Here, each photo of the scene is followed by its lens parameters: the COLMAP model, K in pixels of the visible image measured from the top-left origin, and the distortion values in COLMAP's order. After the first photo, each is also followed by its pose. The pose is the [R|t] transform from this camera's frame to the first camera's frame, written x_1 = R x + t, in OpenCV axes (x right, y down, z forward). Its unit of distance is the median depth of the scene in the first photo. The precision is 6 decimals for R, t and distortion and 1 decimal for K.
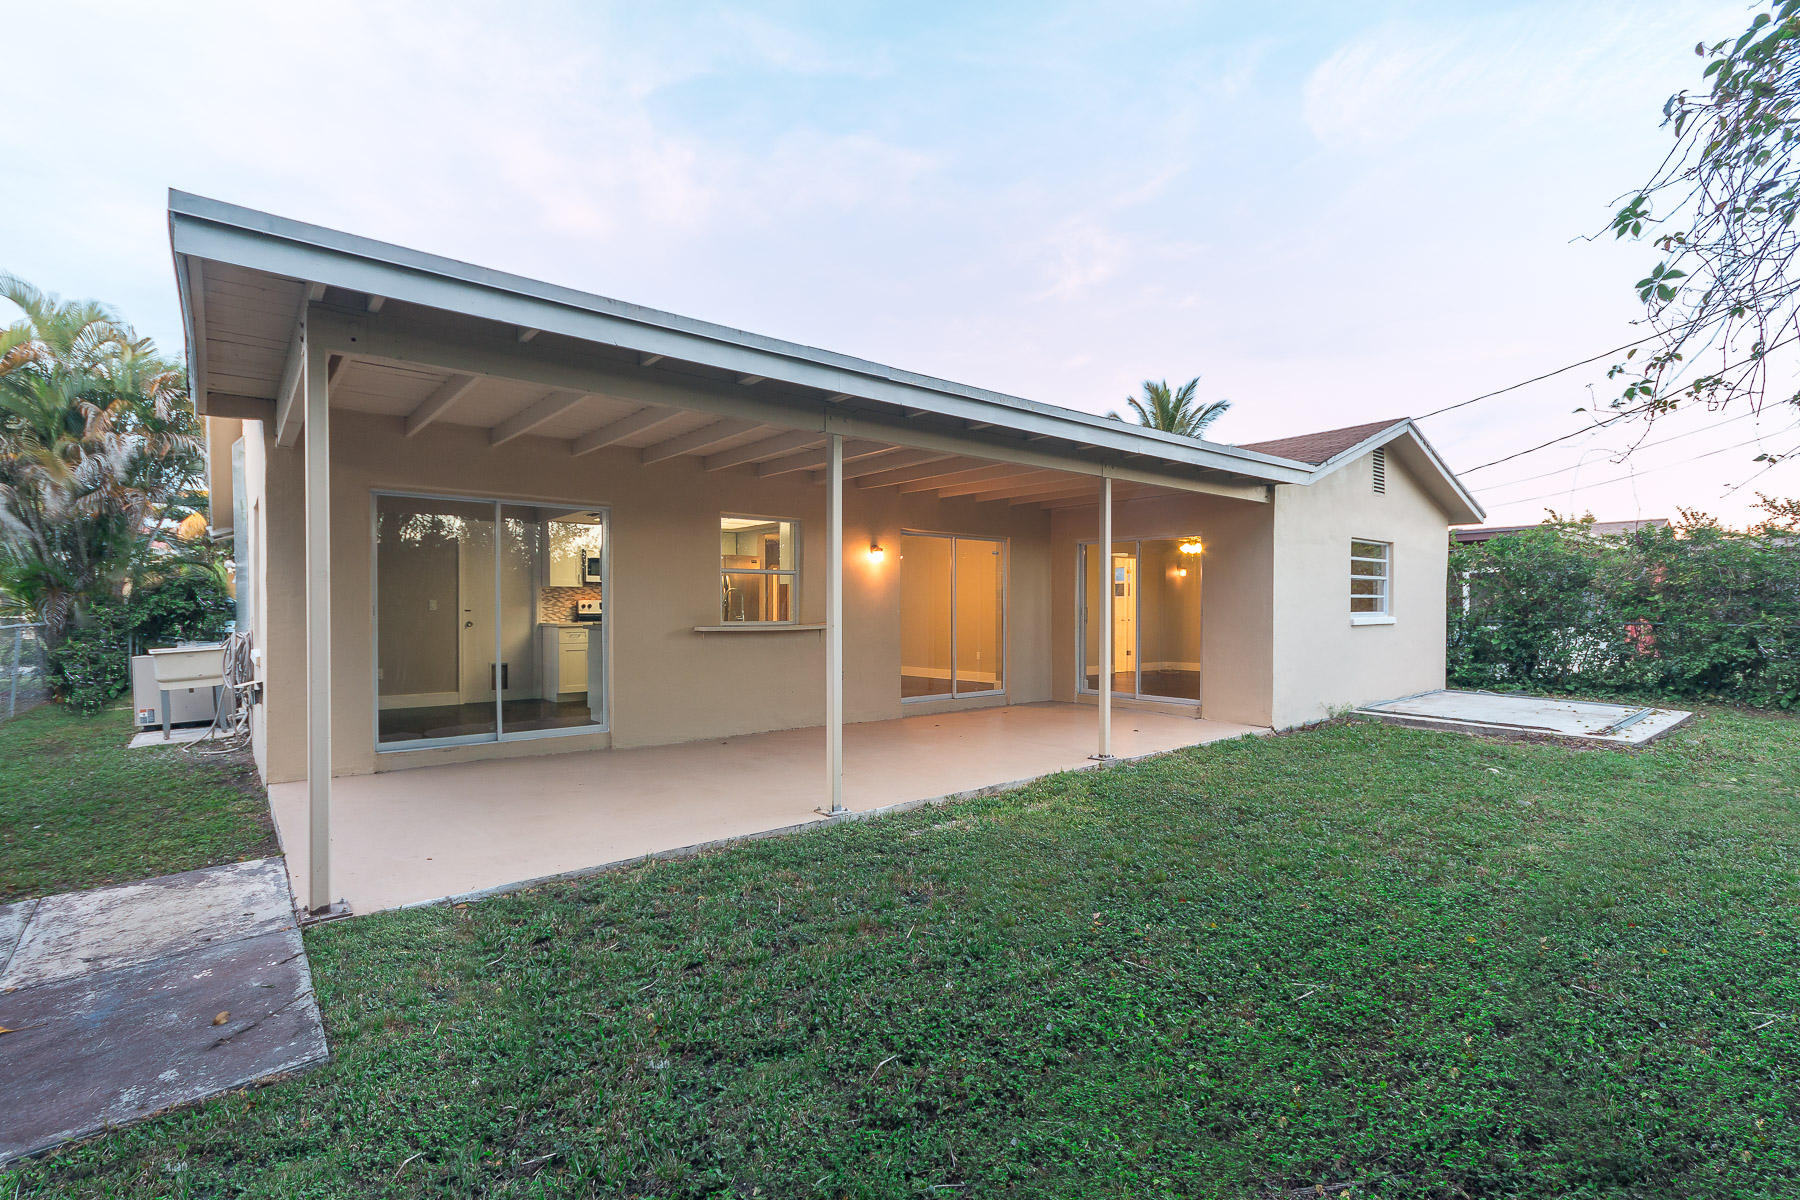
lens RADIAL K [[823.5, 0, 897.9], [0, 823.5, 612.8], [0, 0, 1]] dist [0.001583, 0.000691]
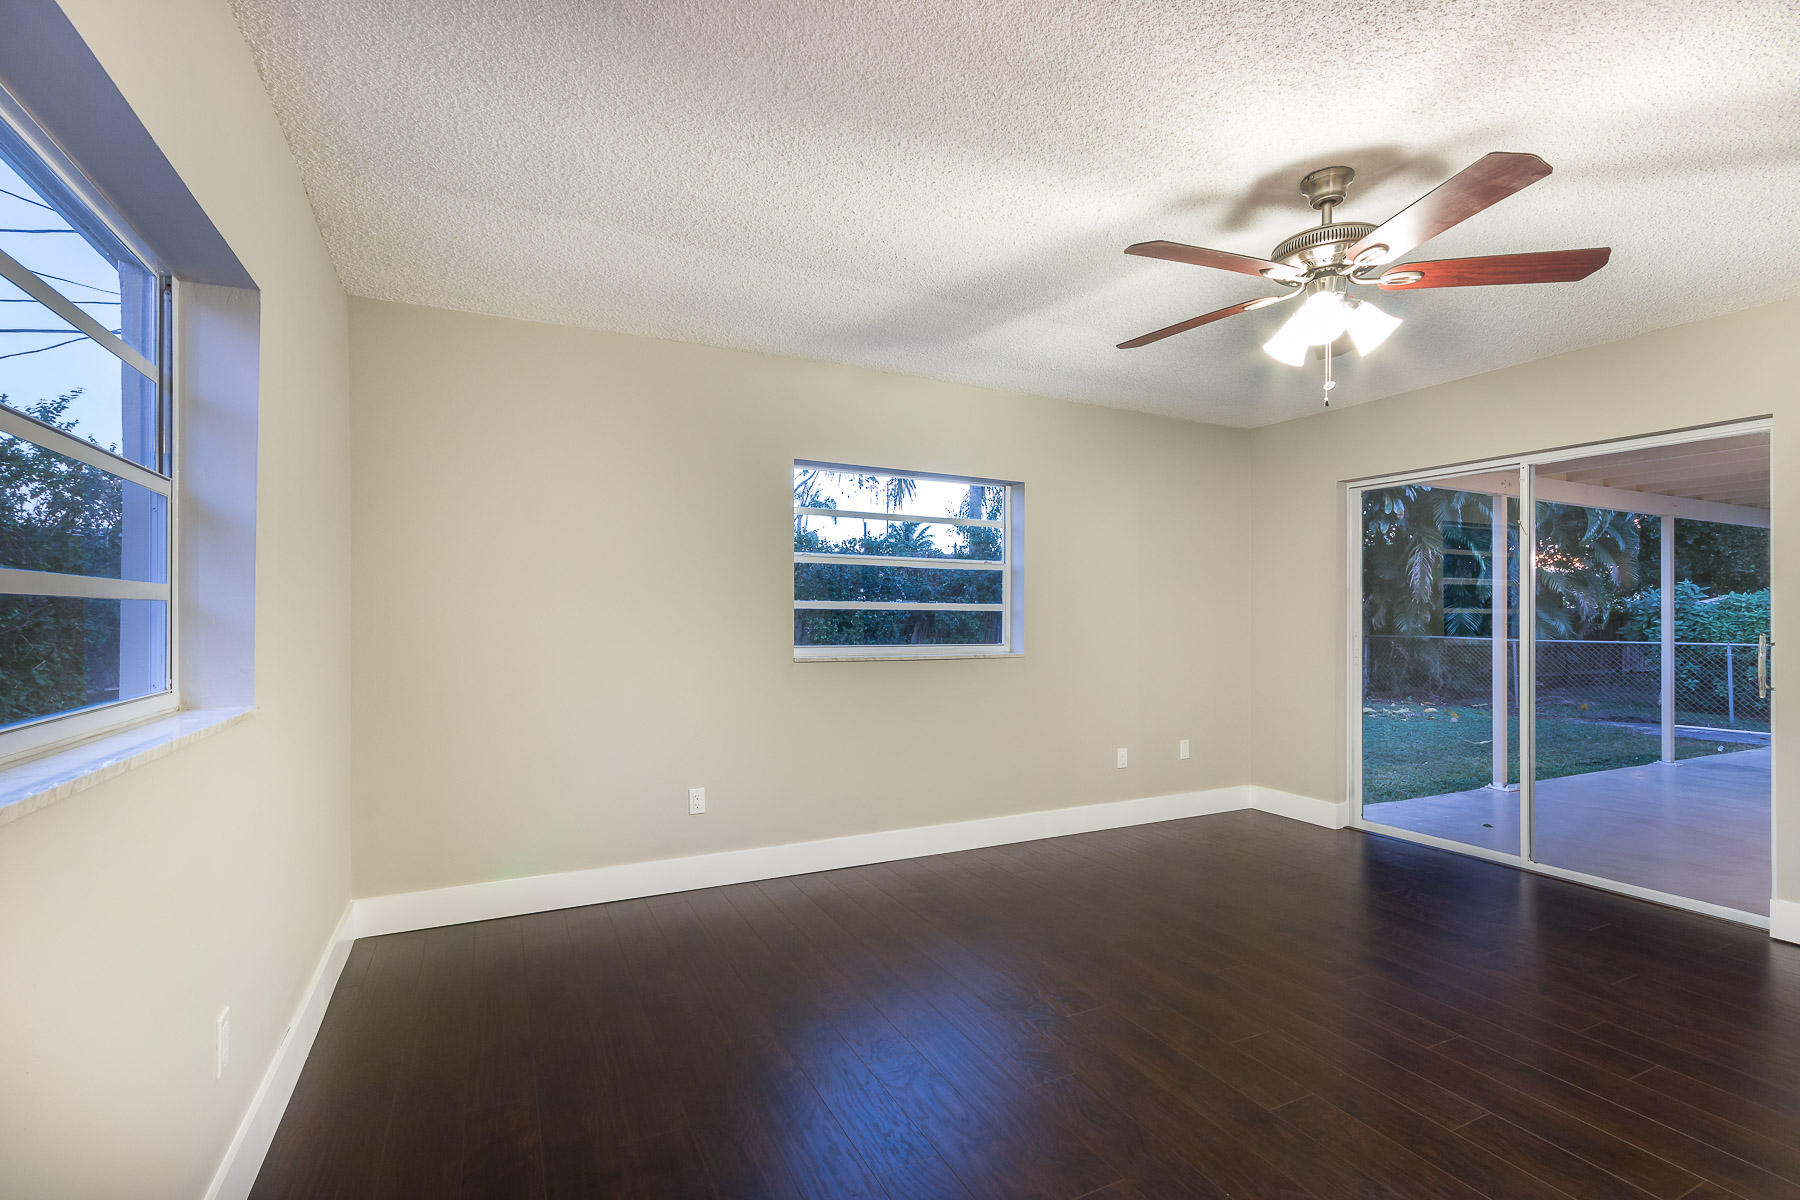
lens RADIAL K [[823.5, 0, 897.9], [0, 823.5, 612.8], [0, 0, 1]] dist [0.001583, 0.000691]
pose [[0.974917, 0.002461, -0.222555, 0.725676], [-0.006007, 0.999866, -0.015257, -0.011117], [0.222487, 0.016211, 0.974801, 0.639619]]
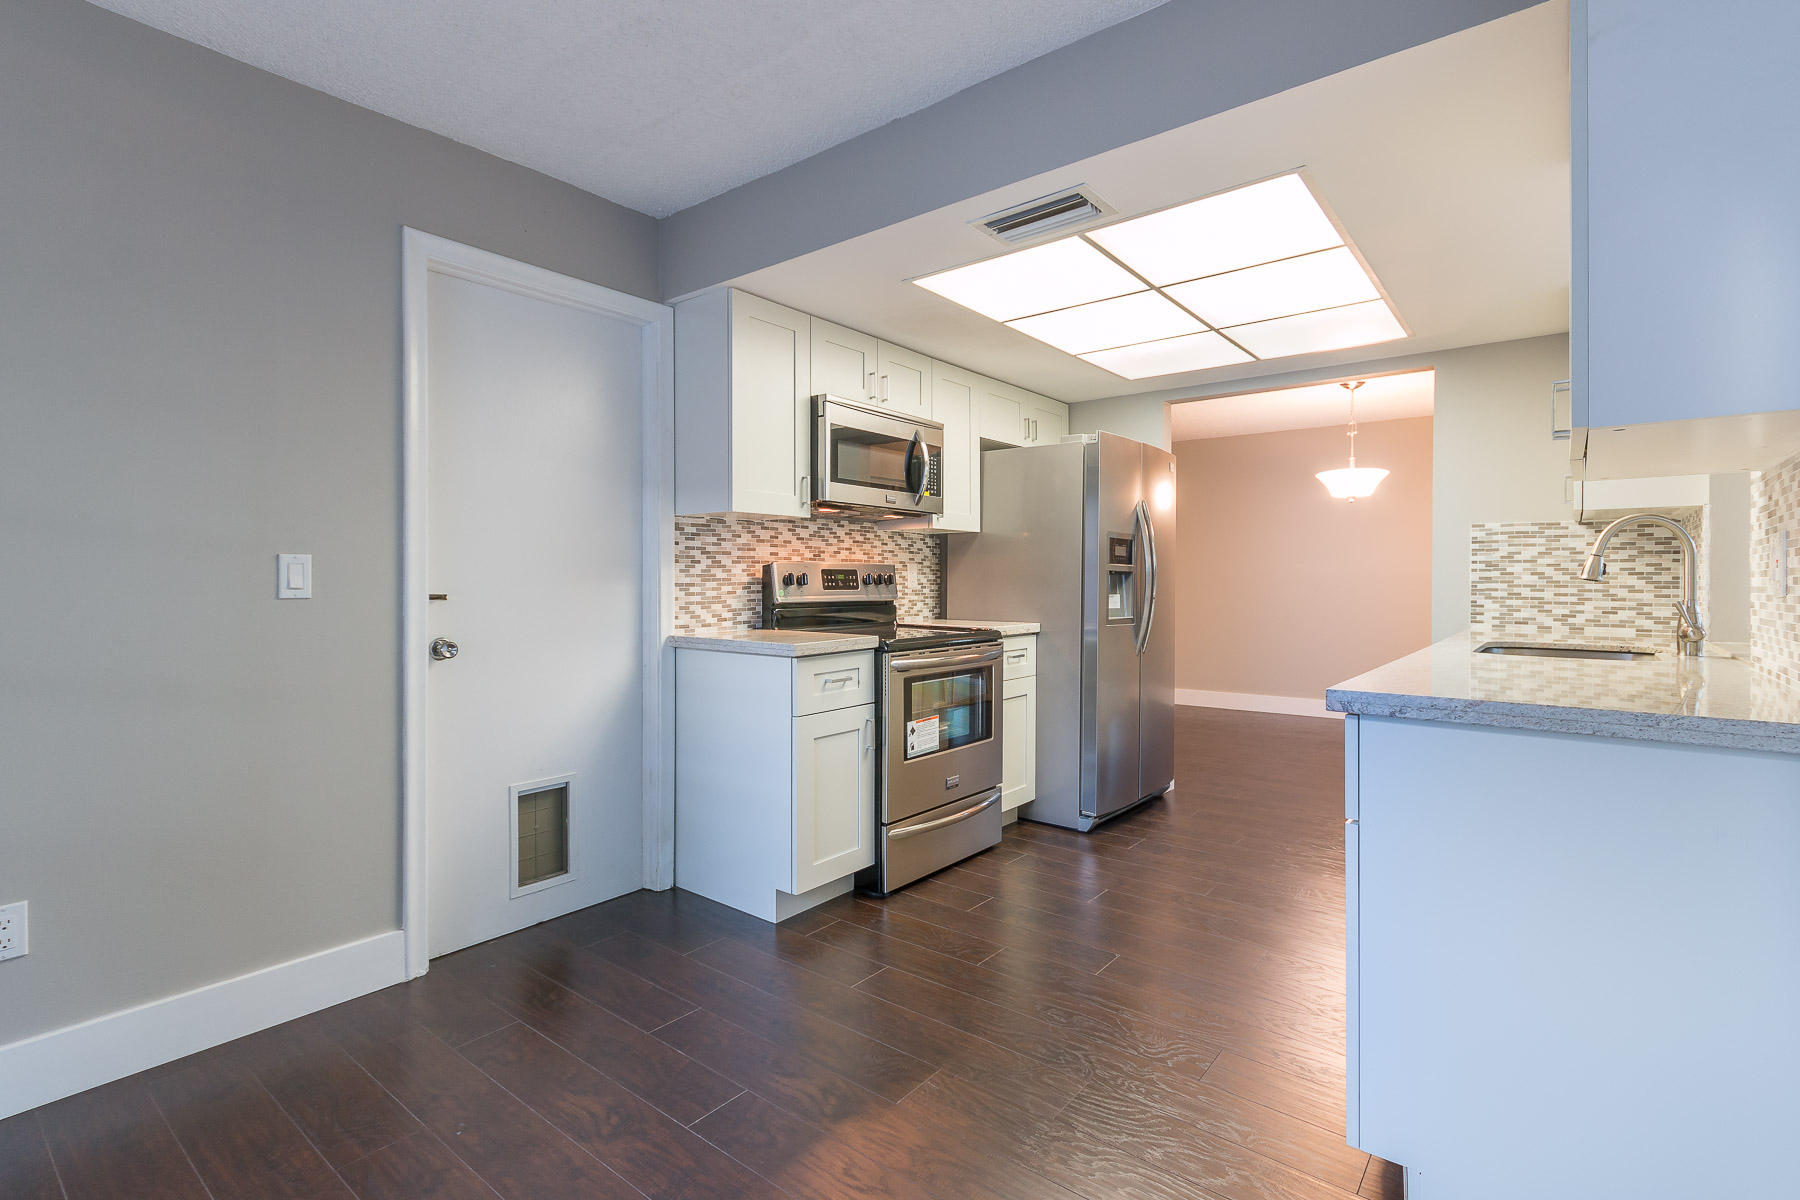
lens RADIAL K [[834.6, 0, 879.0], [0, 834.6, 585.3], [0, 0, 1]] dist [0.001014, 0.000617]
pose [[0.982556, 0.000166, 0.185964, -0.425907], [-0.000076, 1.000000, -0.000493, -0.006080], [-0.185964, 0.000470, 0.982556, 0.704322]]
